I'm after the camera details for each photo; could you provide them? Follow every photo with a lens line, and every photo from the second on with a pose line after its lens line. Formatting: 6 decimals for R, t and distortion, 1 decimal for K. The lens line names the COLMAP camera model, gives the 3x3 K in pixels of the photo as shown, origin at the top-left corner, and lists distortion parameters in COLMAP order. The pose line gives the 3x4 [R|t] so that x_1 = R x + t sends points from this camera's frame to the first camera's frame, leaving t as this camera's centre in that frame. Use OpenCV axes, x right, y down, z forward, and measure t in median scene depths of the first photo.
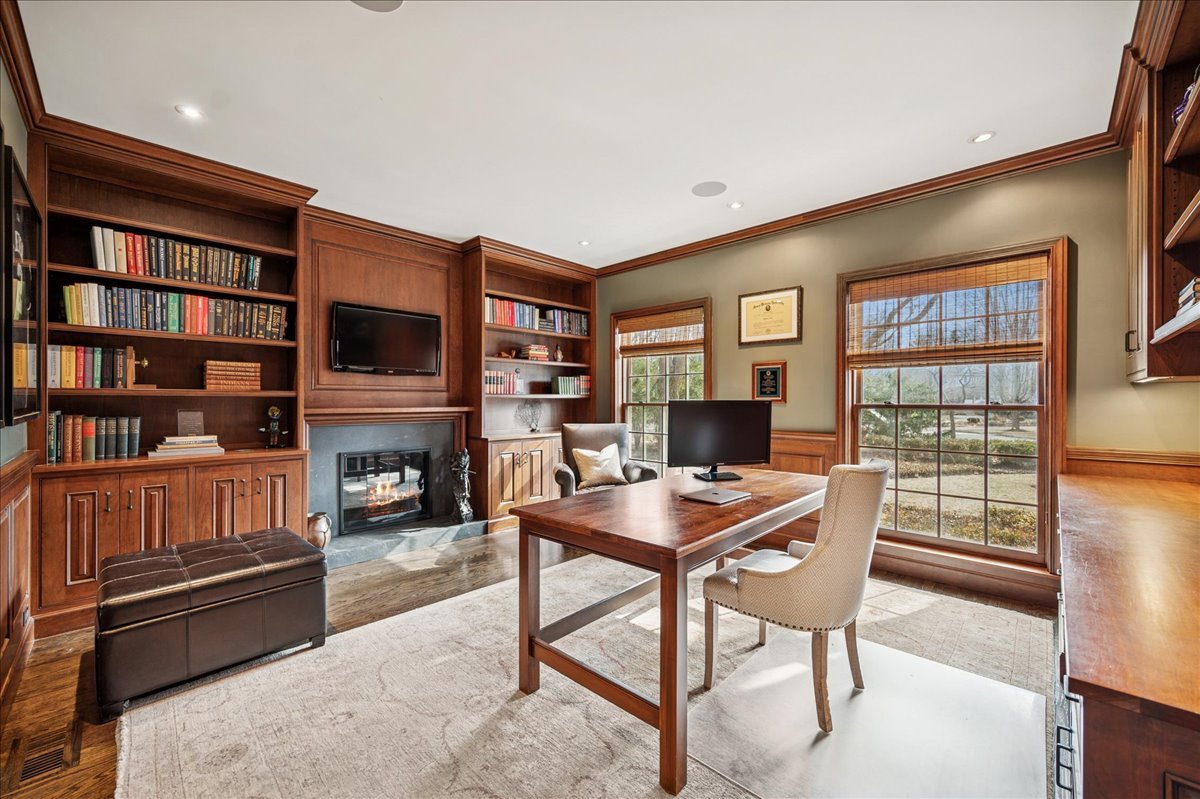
lens RADIAL K [[475.7, 0, 603.3], [0, 475.7, 402.1], [0, 0, 1]] dist [0.001306, -0.000489]
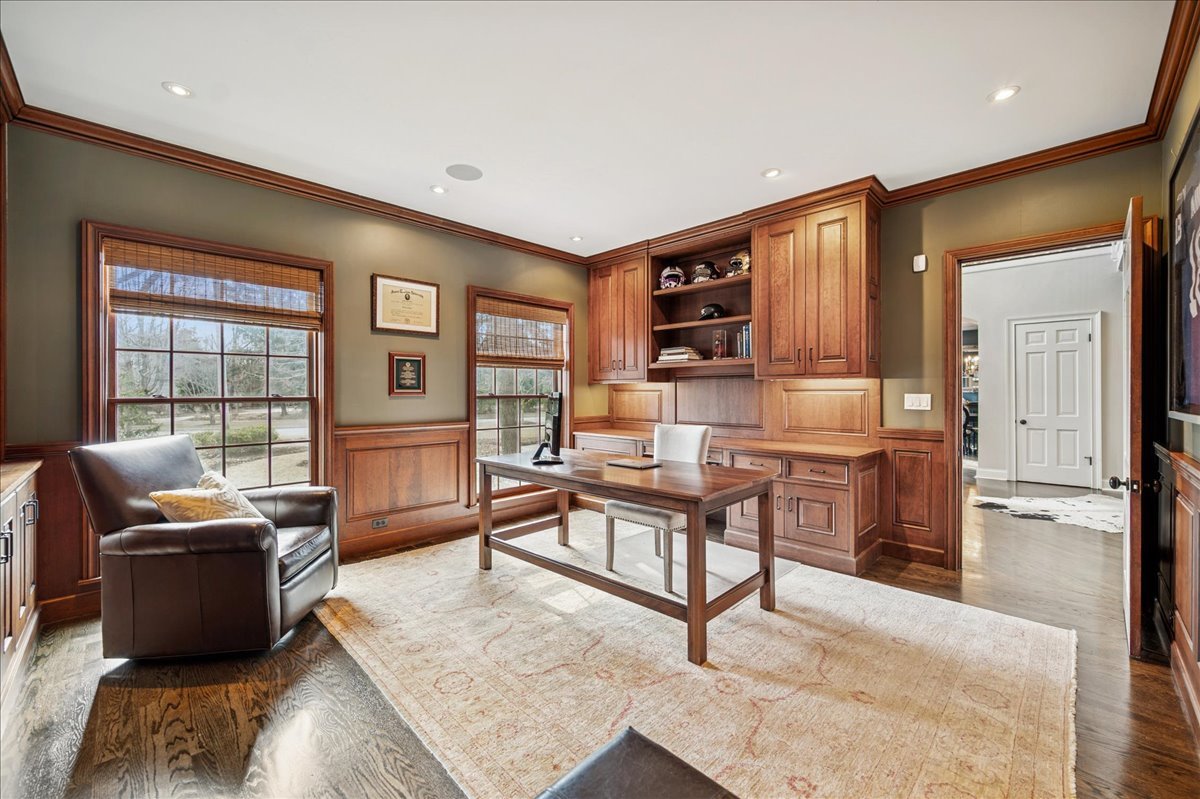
lens RADIAL K [[475.7, 0, 603.4], [0, 475.7, 397.4], [0, 0, 1]] dist [0.001306, -0.000489]
pose [[0.055111, -0.003405, 0.998474, -0.609873], [0.003198, 0.999990, 0.003234, 0.004372], [-0.998475, 0.003015, 0.055121, 0.561473]]
